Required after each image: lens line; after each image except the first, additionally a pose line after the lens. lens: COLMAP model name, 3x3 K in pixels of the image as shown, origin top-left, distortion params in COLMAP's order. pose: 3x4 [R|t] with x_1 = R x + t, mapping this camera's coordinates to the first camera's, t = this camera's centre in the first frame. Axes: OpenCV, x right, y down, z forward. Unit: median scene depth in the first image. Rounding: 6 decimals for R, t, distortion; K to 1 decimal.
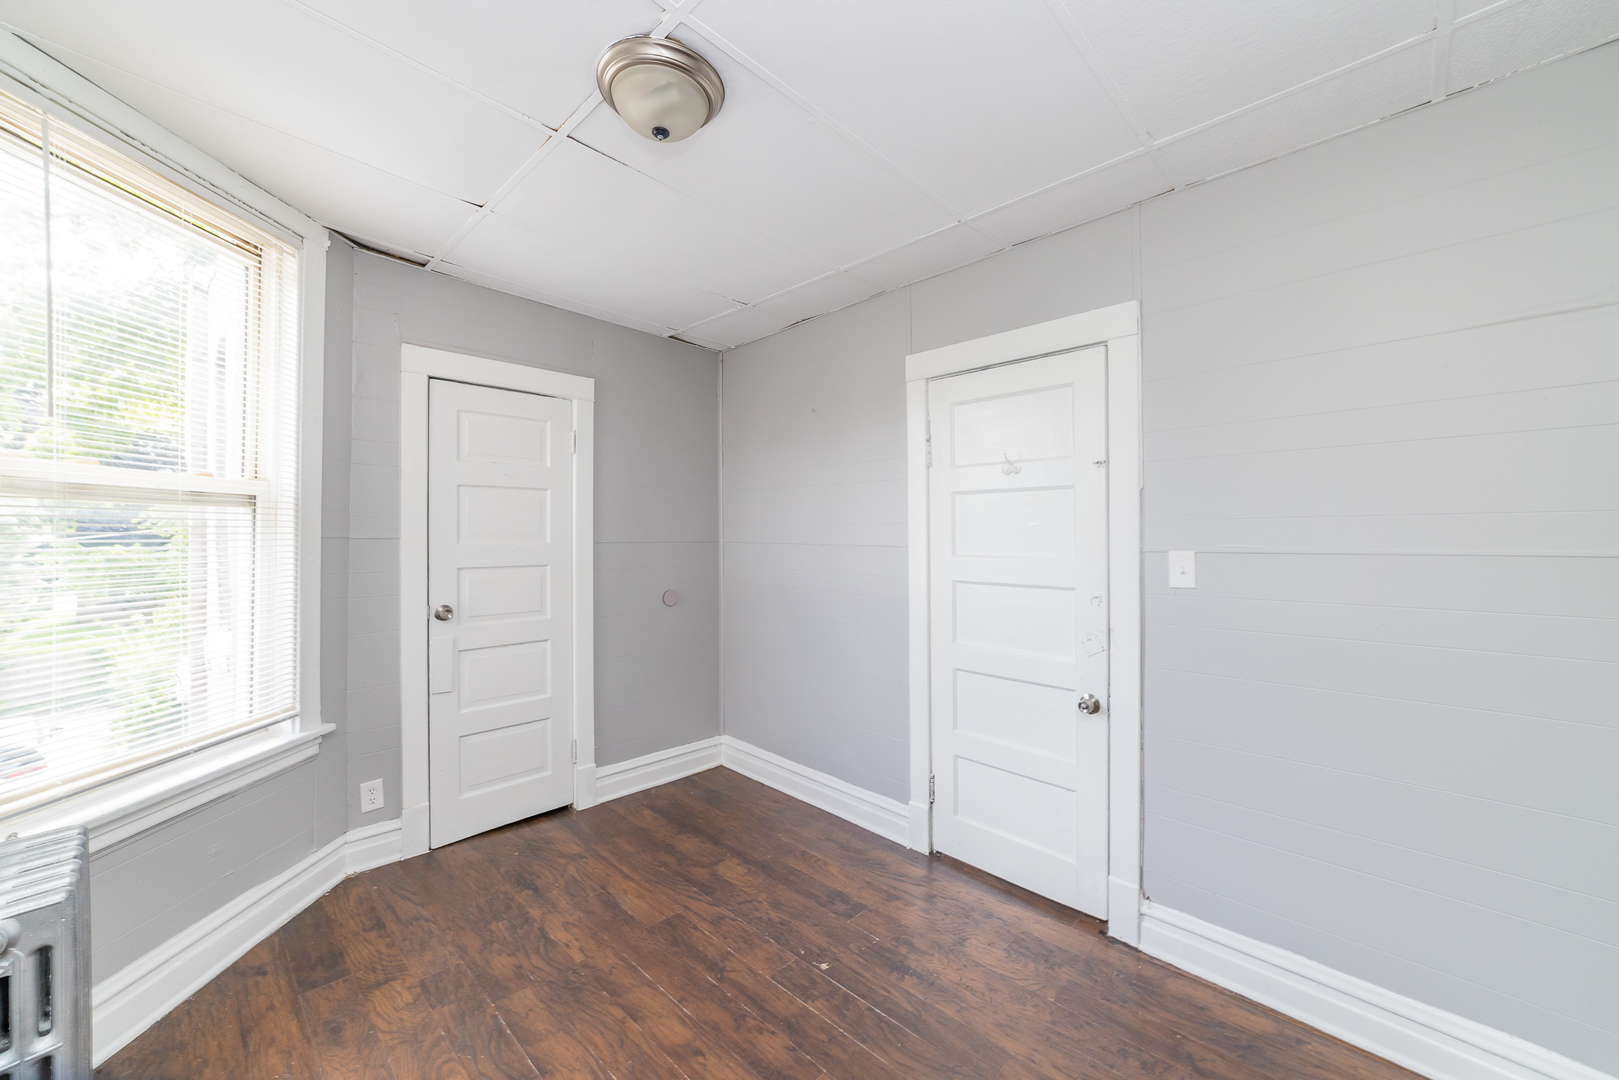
lens RADIAL K [[616.5, 0, 817.2], [0, 616.5, 534.4], [0, 0, 1]] dist [-0.001324, 0.000210]
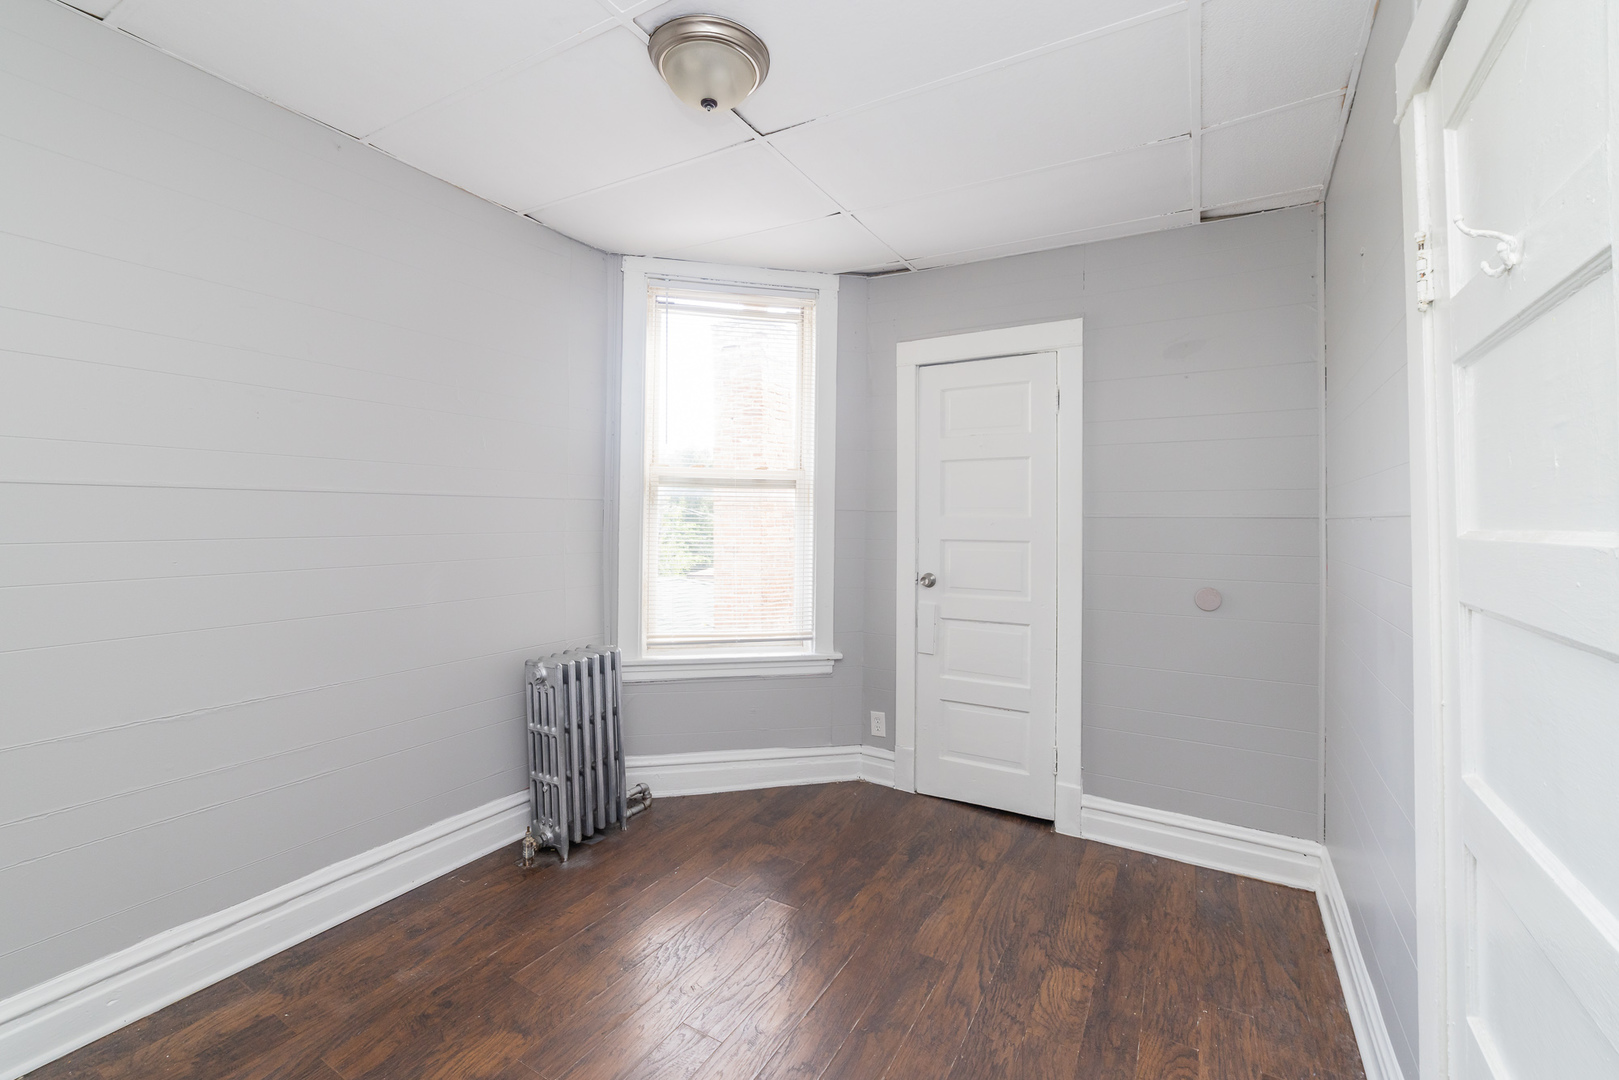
lens RADIAL K [[680.0, 0, 807.4], [0, 680.0, 525.7], [0, 0, 1]] dist [-0.002505, 0.000066]
pose [[0.231784, 0.002998, -0.972763, 0.532186], [-0.007421, 0.999972, 0.001314, 0.032964], [0.972739, 0.006914, 0.231799, 0.538519]]
